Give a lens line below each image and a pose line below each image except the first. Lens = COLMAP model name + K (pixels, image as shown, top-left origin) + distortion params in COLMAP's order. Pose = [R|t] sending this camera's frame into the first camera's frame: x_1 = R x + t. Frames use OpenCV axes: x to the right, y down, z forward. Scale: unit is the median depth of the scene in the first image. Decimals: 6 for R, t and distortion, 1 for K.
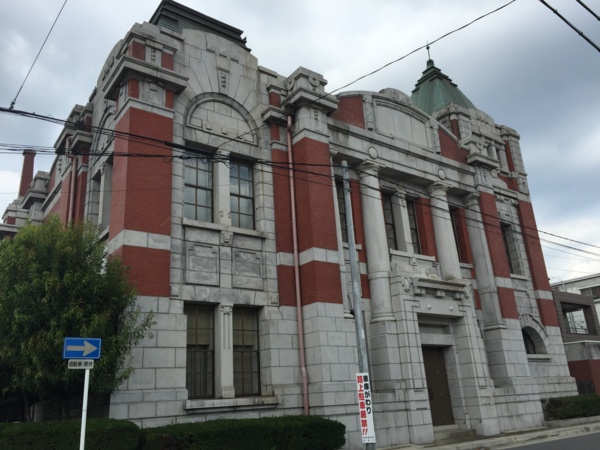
lens RADIAL K [[515.7, 0, 300.0], [0, 515.7, 225.0], [0, 0, 1]] dist [0.001023, -0.006930]
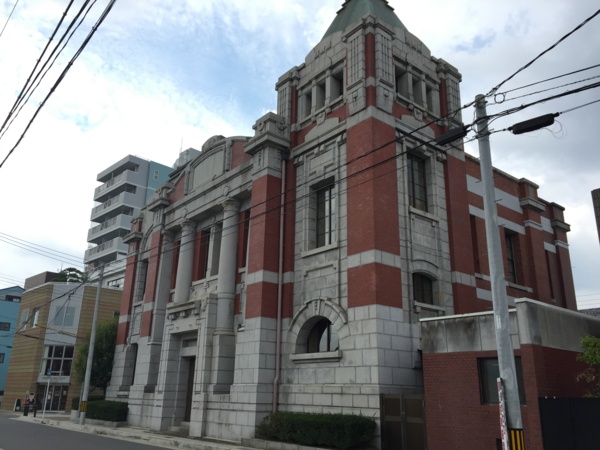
lens RADIAL K [[515.7, 0, 300.0], [0, 515.7, 225.0], [0, 0, 1]] dist [0.001023, -0.006930]
pose [[0.068710, -0.246745, -0.966641, 1.265792], [0.319109, 0.923463, -0.213041, 0.236612], [0.945224, -0.293826, 0.142190, 0.950776]]
